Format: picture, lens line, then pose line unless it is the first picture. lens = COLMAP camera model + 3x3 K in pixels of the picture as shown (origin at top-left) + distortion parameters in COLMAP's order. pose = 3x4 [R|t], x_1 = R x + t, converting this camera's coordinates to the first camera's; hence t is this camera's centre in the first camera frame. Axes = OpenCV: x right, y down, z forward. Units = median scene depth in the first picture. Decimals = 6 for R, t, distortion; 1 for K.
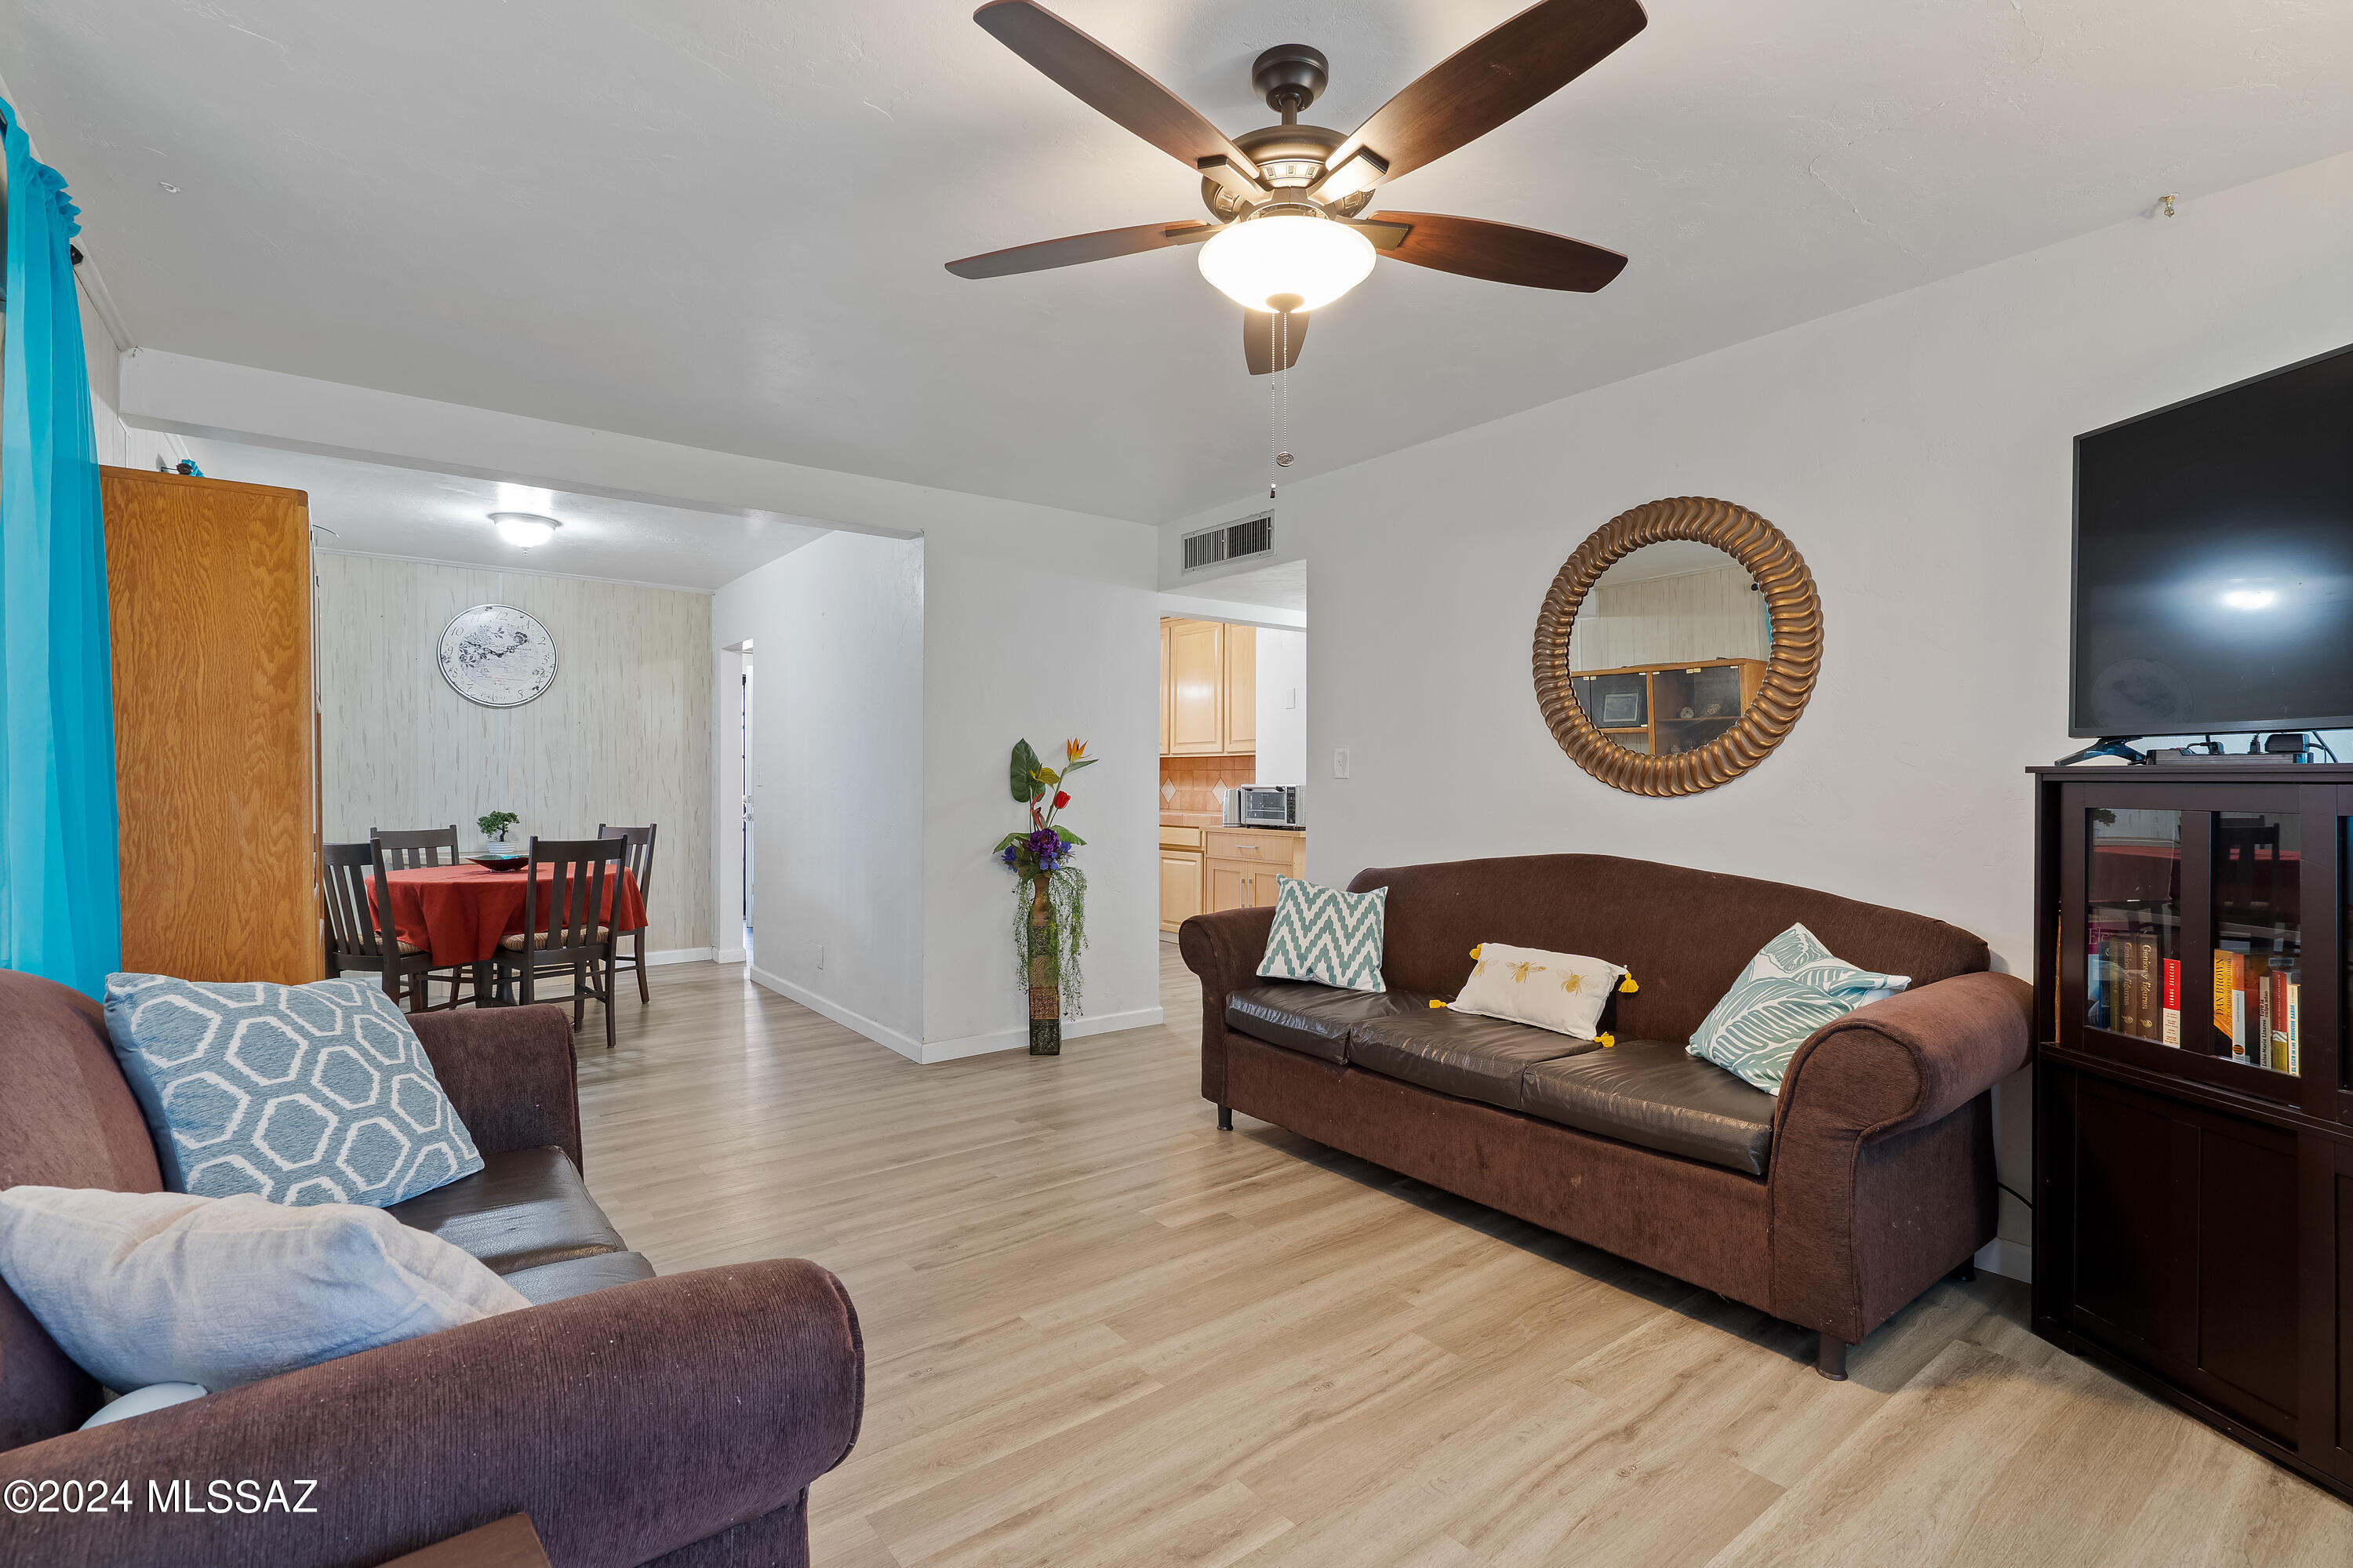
lens RADIAL K [[1088.6, 0, 1179.7], [0, 1088.6, 786.1], [0, 0, 1]] dist [0.000377, 0.000165]
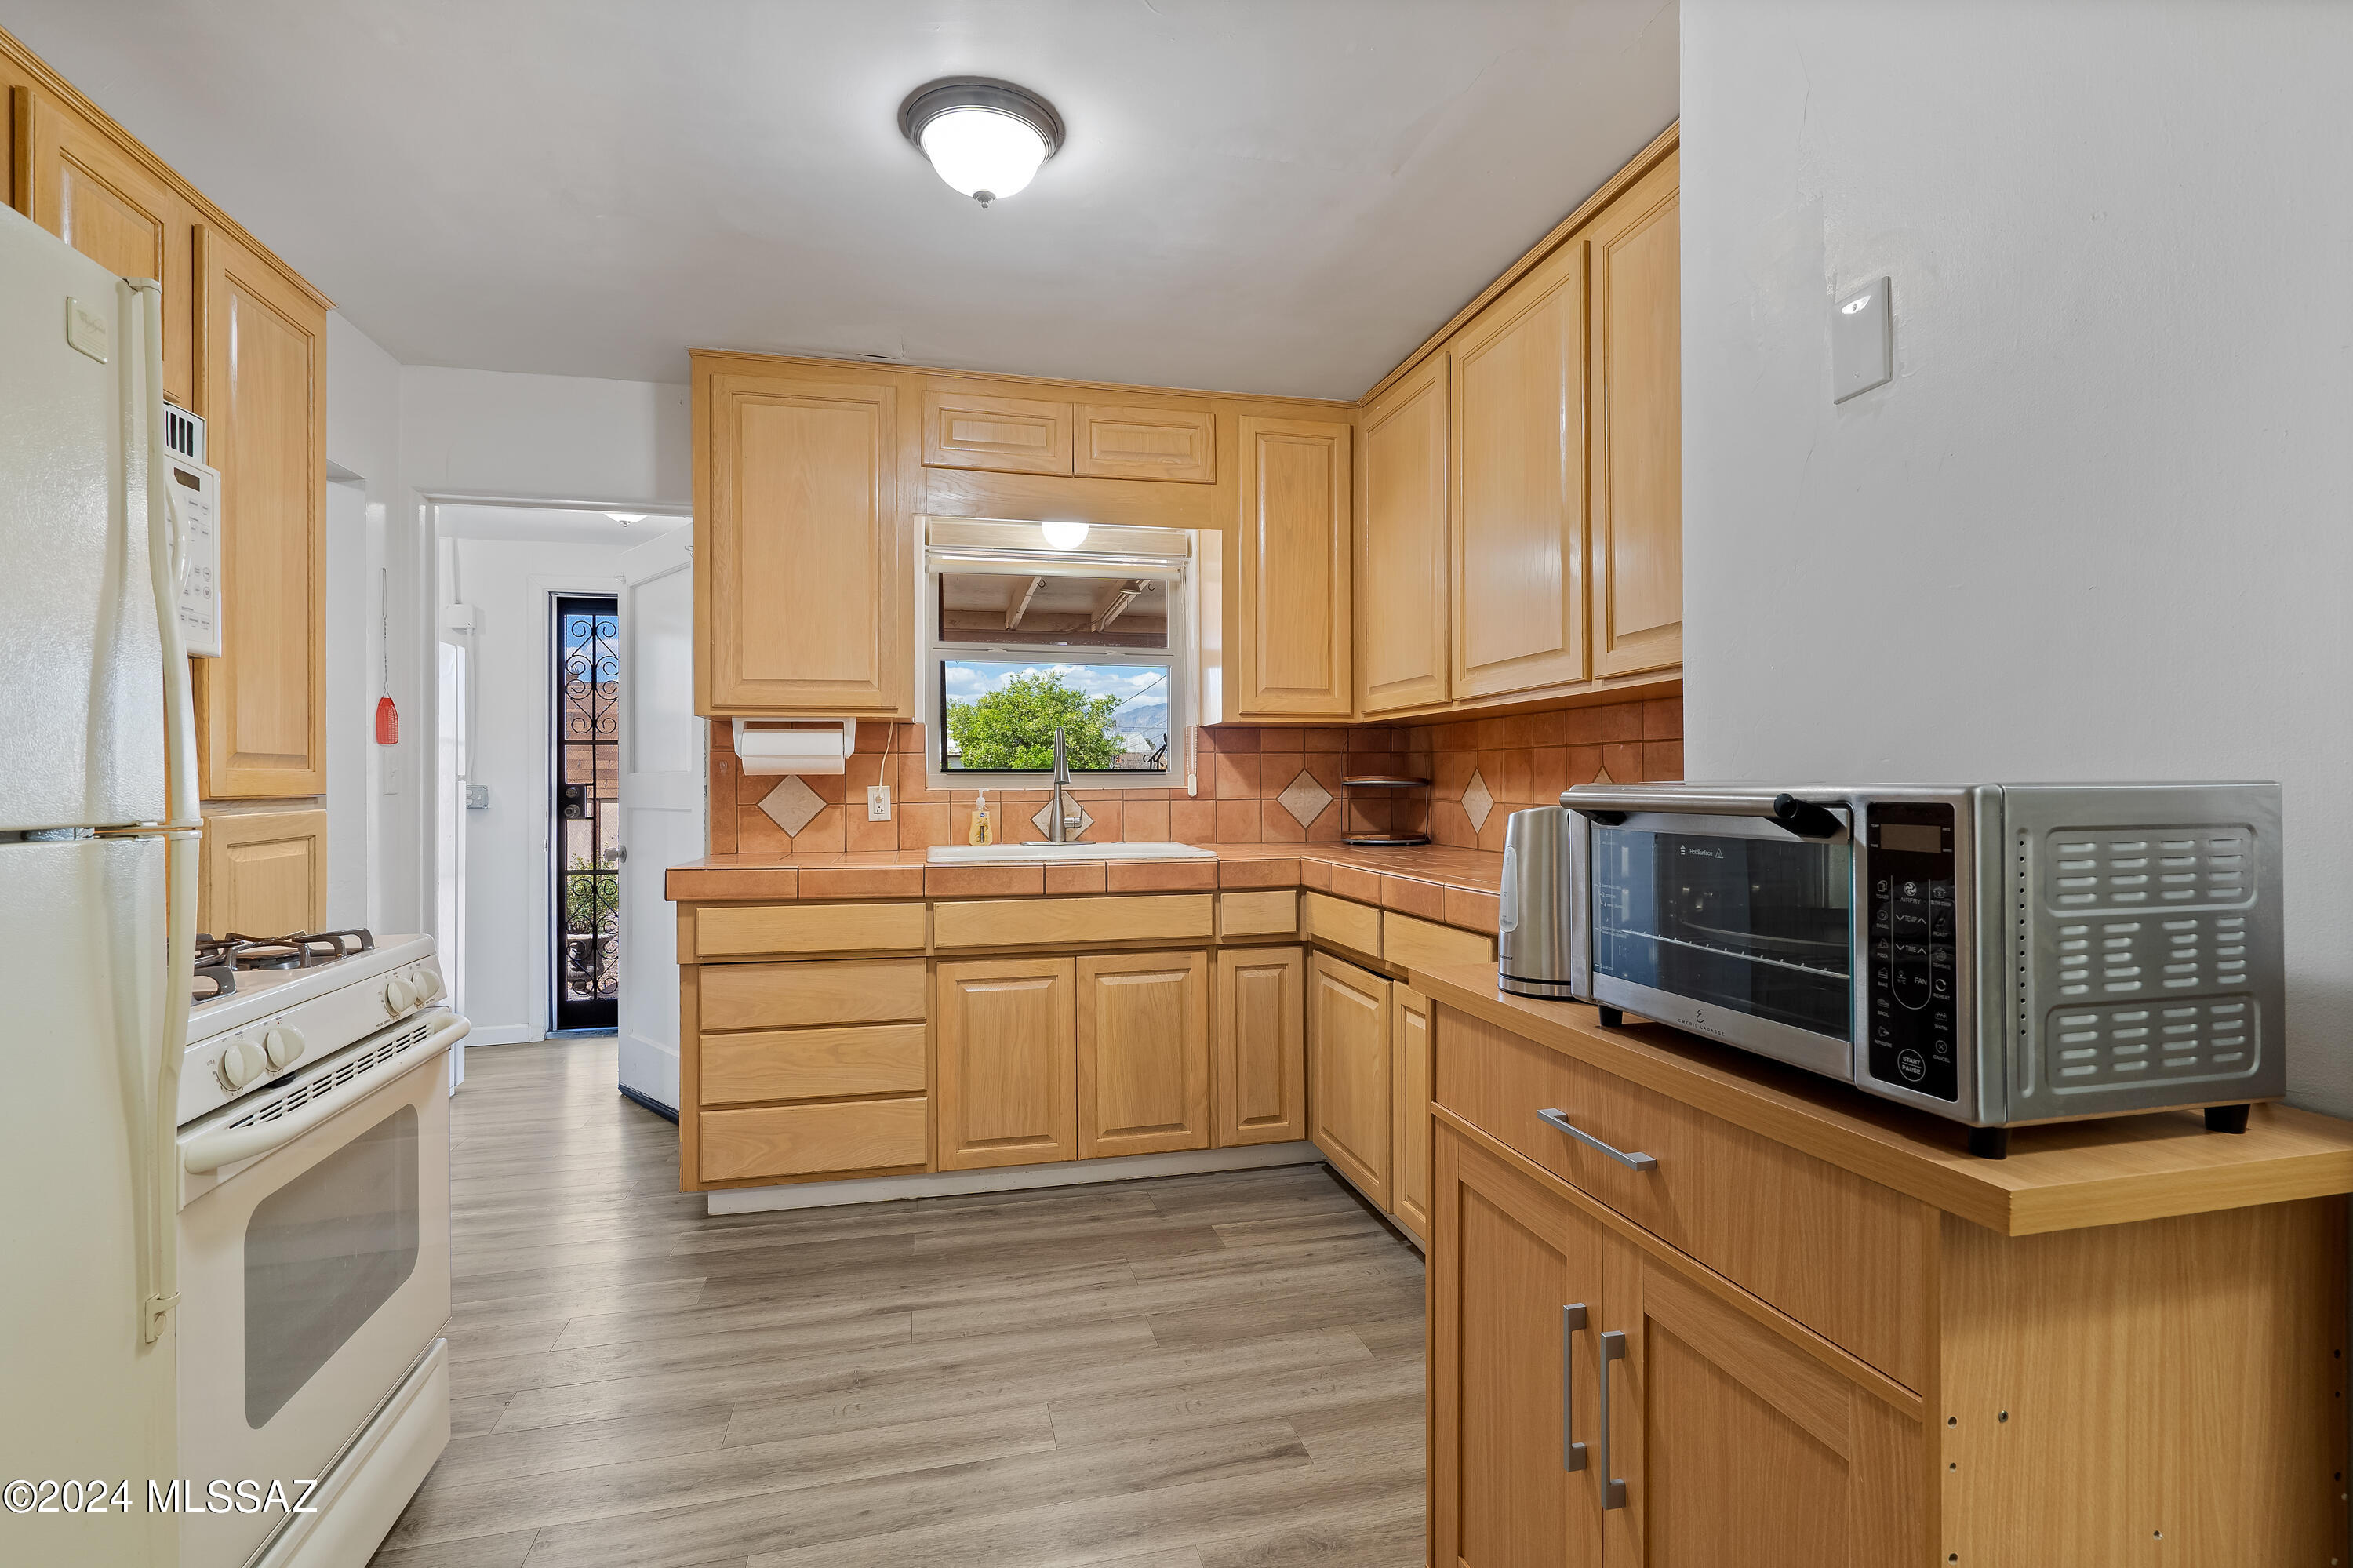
lens RADIAL K [[1088.6, 0, 1171.8], [0, 1088.6, 782.8], [0, 0, 1]] dist [0.000377, 0.000165]
pose [[0.914220, 0.003990, -0.405199, 0.072548], [-0.005753, 0.999979, -0.003131, -0.000310], [0.405178, 0.005194, 0.914223, 0.821448]]
